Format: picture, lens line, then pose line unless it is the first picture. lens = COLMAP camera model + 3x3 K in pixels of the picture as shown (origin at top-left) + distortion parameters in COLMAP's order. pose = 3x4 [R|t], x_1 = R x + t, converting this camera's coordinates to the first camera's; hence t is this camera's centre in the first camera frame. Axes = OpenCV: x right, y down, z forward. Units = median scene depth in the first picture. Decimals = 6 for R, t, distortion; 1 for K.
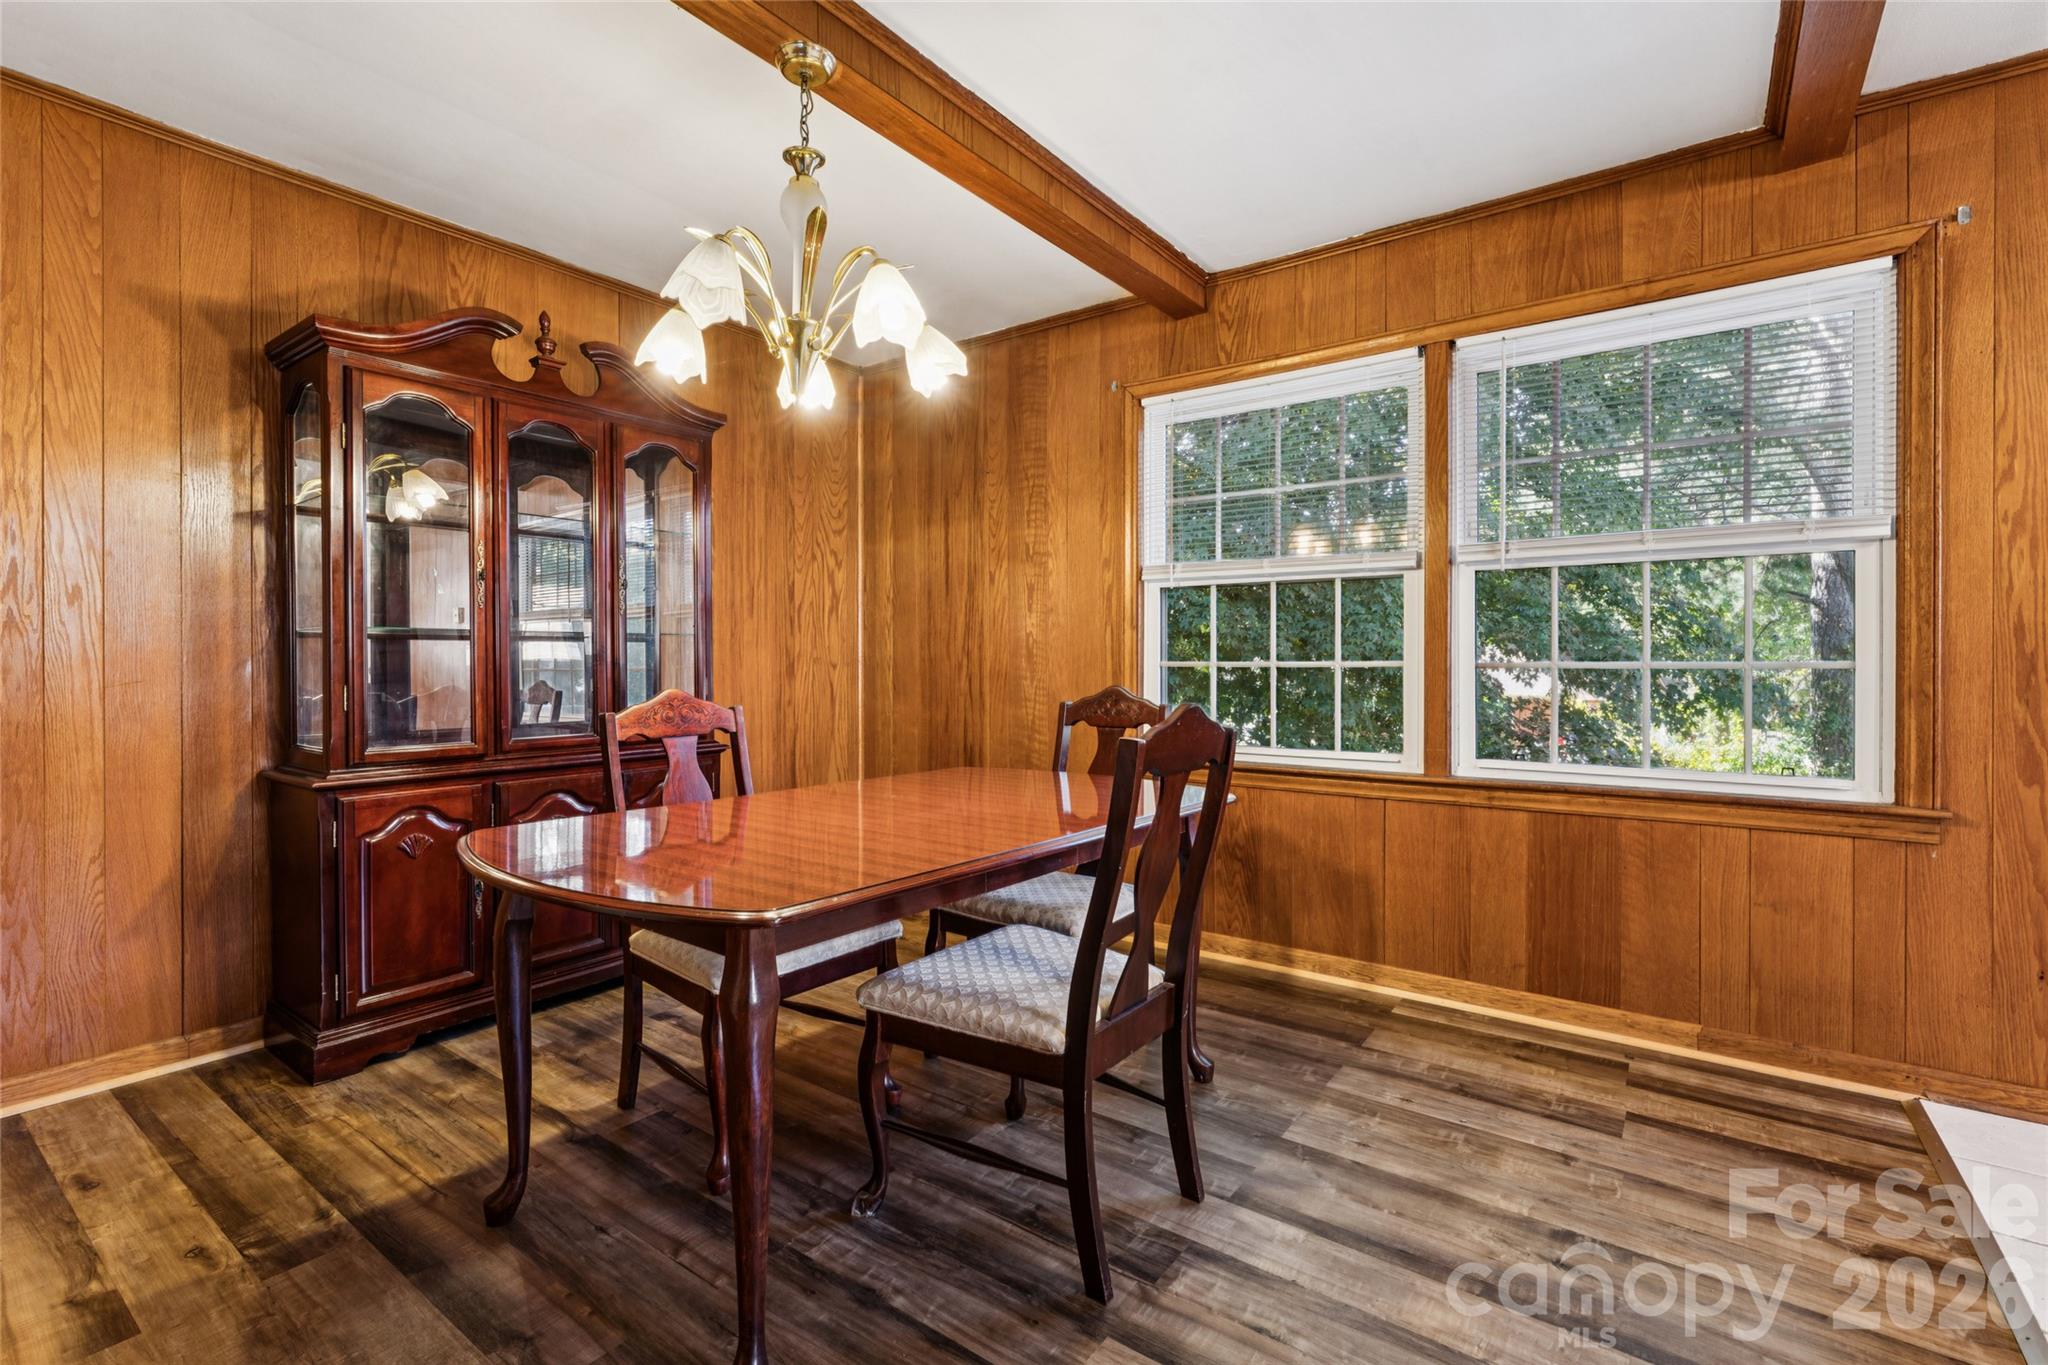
lens RADIAL K [[921.1, 0, 1024.2], [0, 921.1, 670.8], [0, 0, 1]] dist [-0.002162, 0.000470]
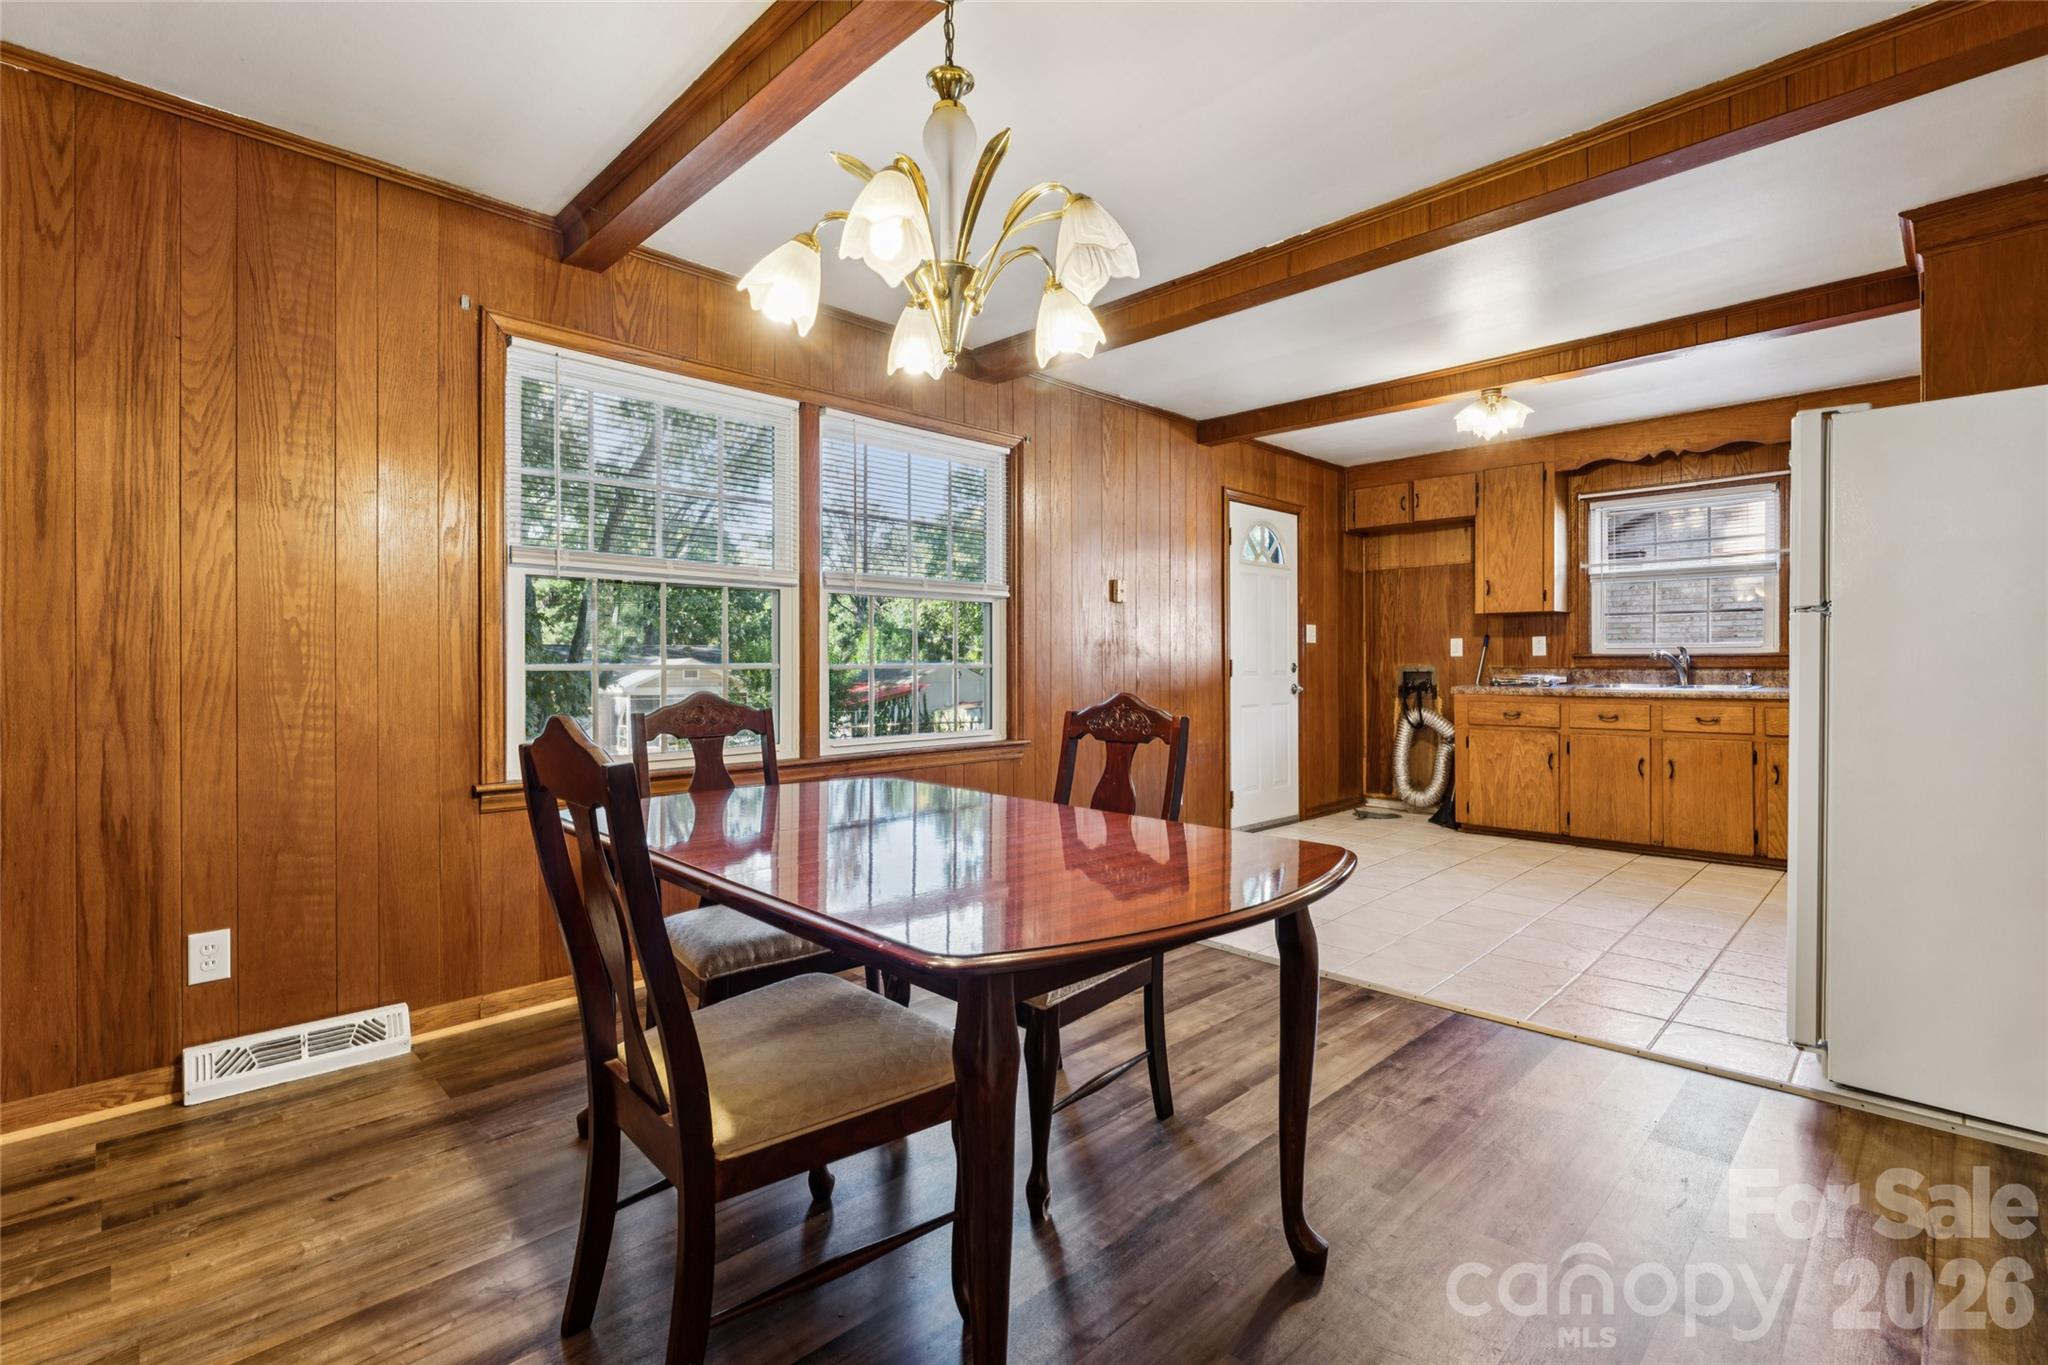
lens RADIAL K [[921.1, 0, 1029.8], [0, 921.1, 666.8], [0, 0, 1]] dist [-0.002162, 0.000470]
pose [[0.149665, -0.003077, 0.988732, -0.795921], [0.011600, 0.999932, 0.001356, -0.005877], [-0.988669, 0.011266, 0.149690, 0.586934]]
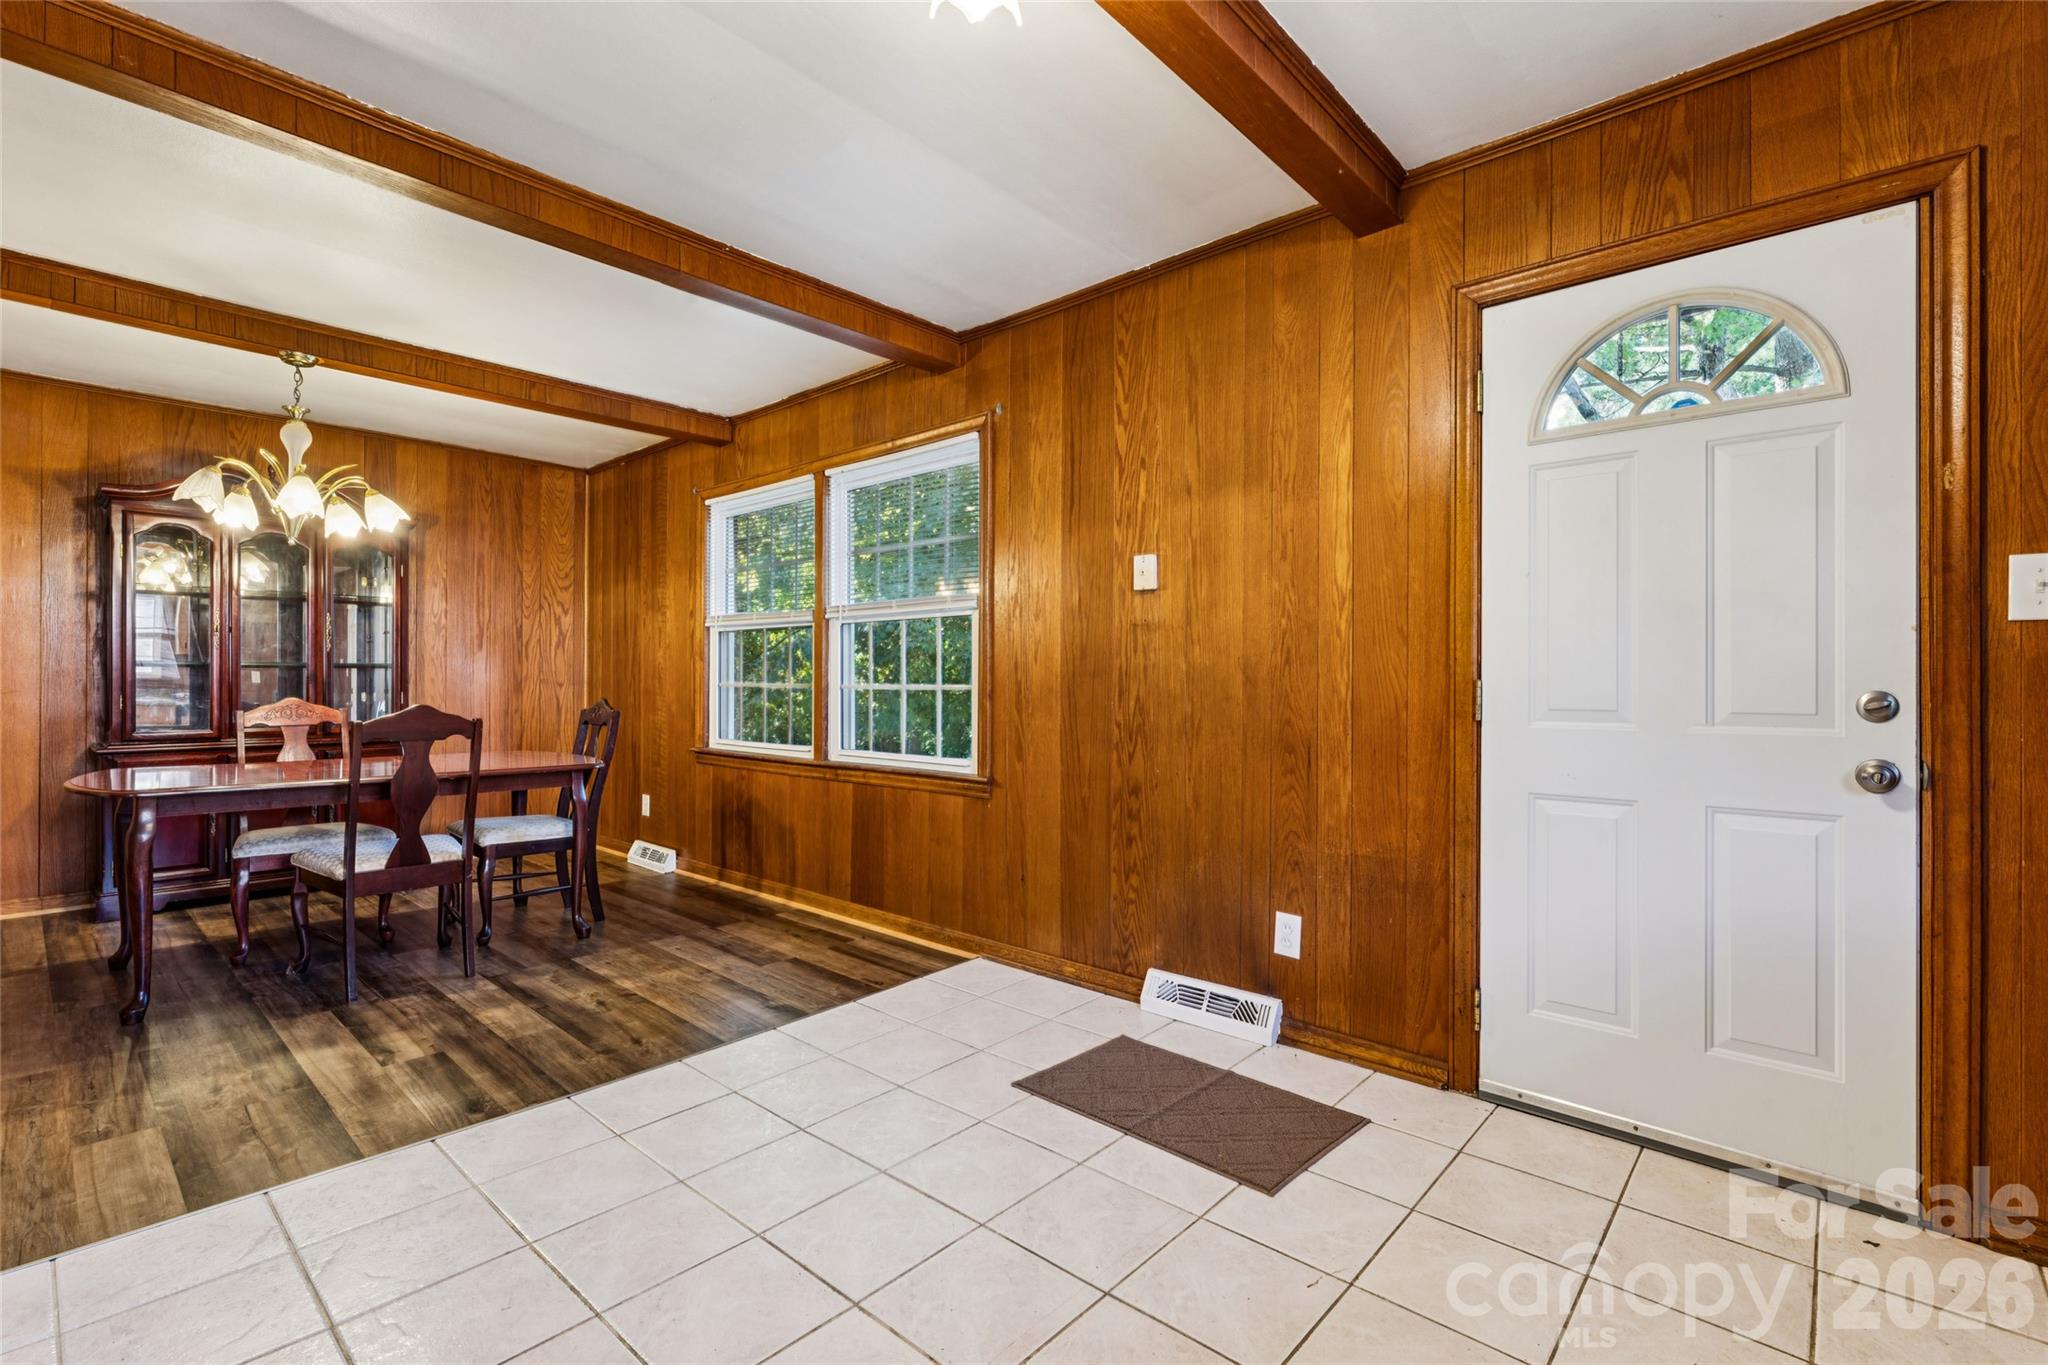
lens RADIAL K [[921.1, 0, 1034.6], [0, 921.1, 684.6], [0, 0, 1]] dist [-0.002162, 0.000470]
pose [[0.995336, 0.004963, -0.096339, 1.041451], [-0.005609, 0.999964, -0.006440, -0.001570], [0.096304, 0.006951, 0.995328, -0.507661]]
